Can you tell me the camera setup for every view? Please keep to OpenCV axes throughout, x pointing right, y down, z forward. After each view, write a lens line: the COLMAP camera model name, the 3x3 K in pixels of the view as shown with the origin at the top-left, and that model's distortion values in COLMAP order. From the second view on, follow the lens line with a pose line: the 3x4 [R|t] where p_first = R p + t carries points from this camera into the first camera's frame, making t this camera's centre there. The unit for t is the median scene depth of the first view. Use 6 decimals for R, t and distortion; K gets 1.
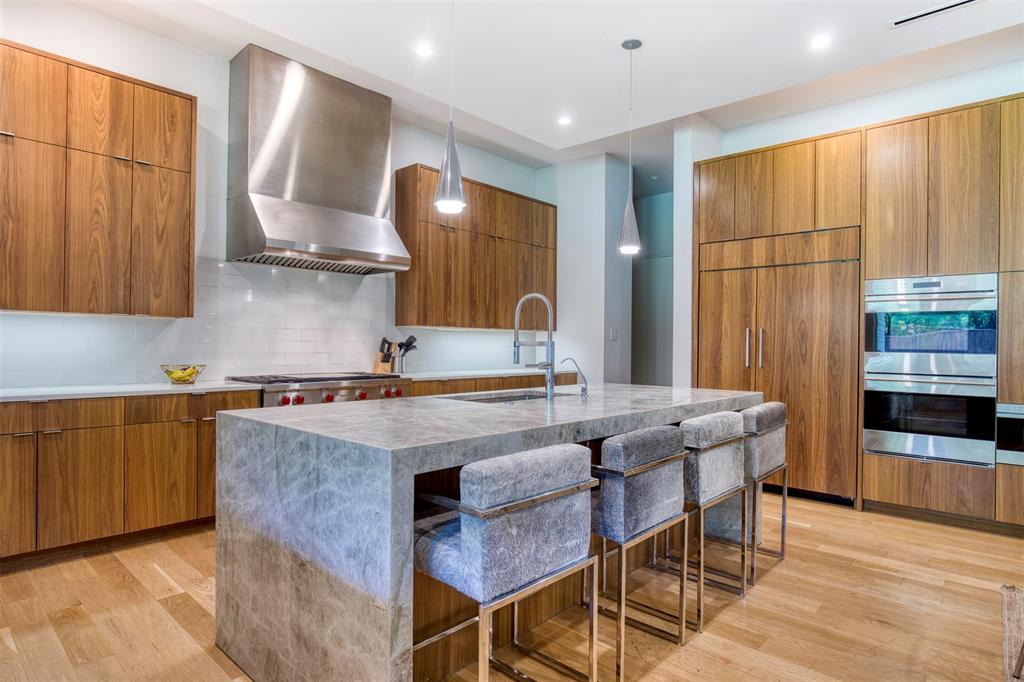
lens RADIAL K [[569.9, 0, 512.0], [0, 569.9, 341.0], [0, 0, 1]] dist [-0.020131, -0.000179]
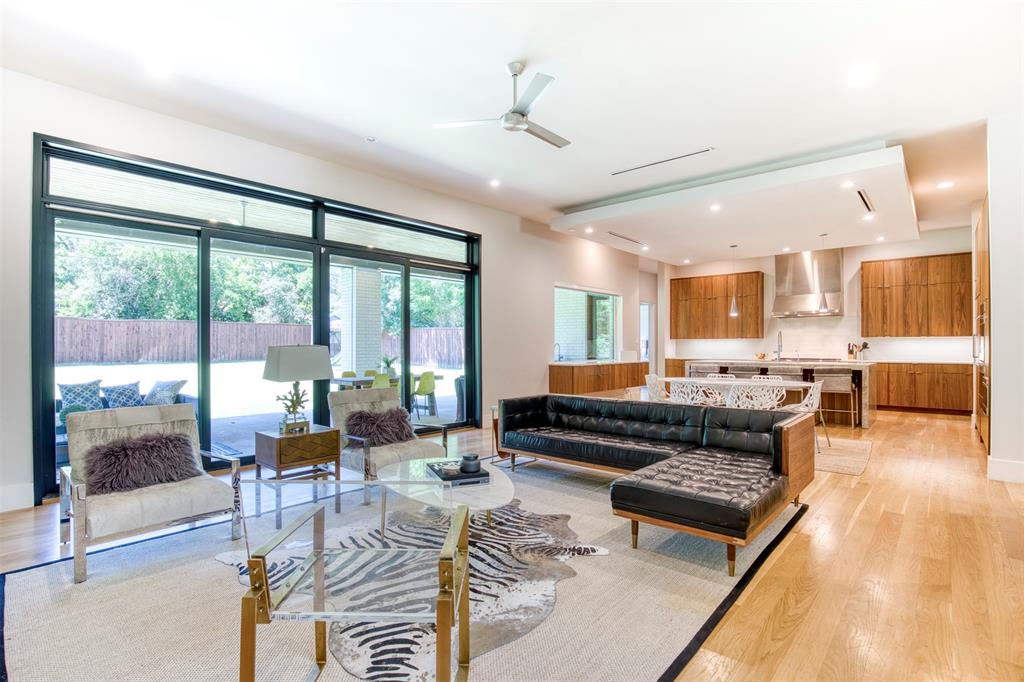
lens RADIAL K [[500.3, 0, 512.0], [0, 500.3, 341.0], [0, 0, 1]] dist [-0.015612, -0.000147]
pose [[0.012779, -0.022265, -0.999670, 2.096145], [0.008048, 0.999722, -0.022163, 0.022652], [0.999886, -0.007762, 0.012954, -0.427129]]
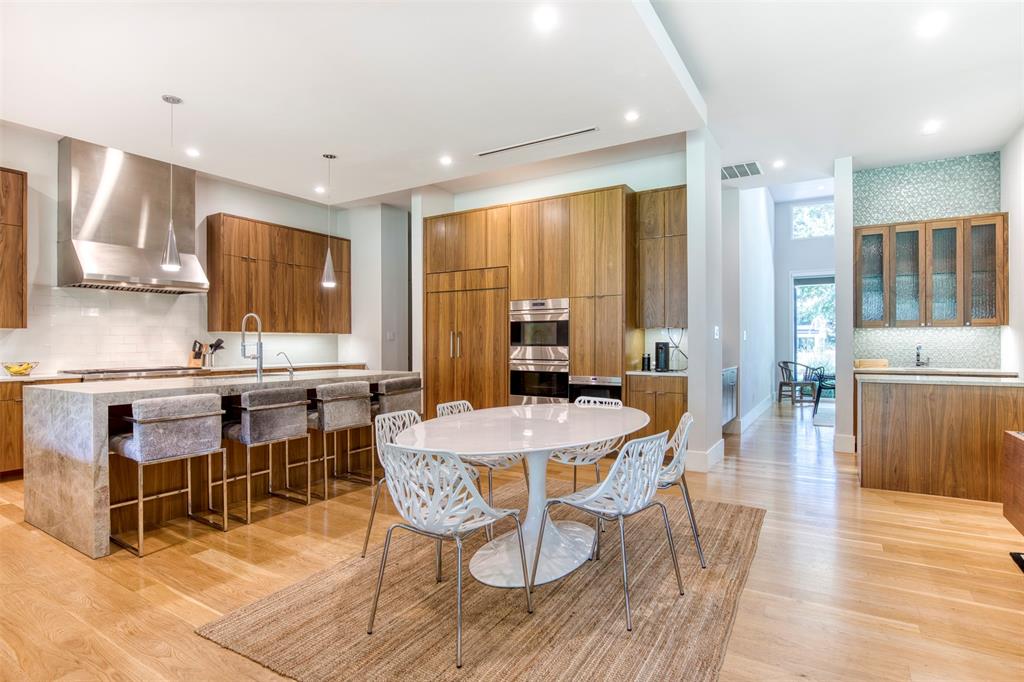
lens RADIAL K [[524.8, 0, 512.0], [0, 524.8, 341.0], [0, 0, 1]] dist [-0.020188, 0.001033]
pose [[0.983001, -0.012261, 0.183188, 0.357874], [0.011781, 0.999924, 0.003705, -0.000479], [-0.183220, -0.001484, 0.983071, -0.445908]]
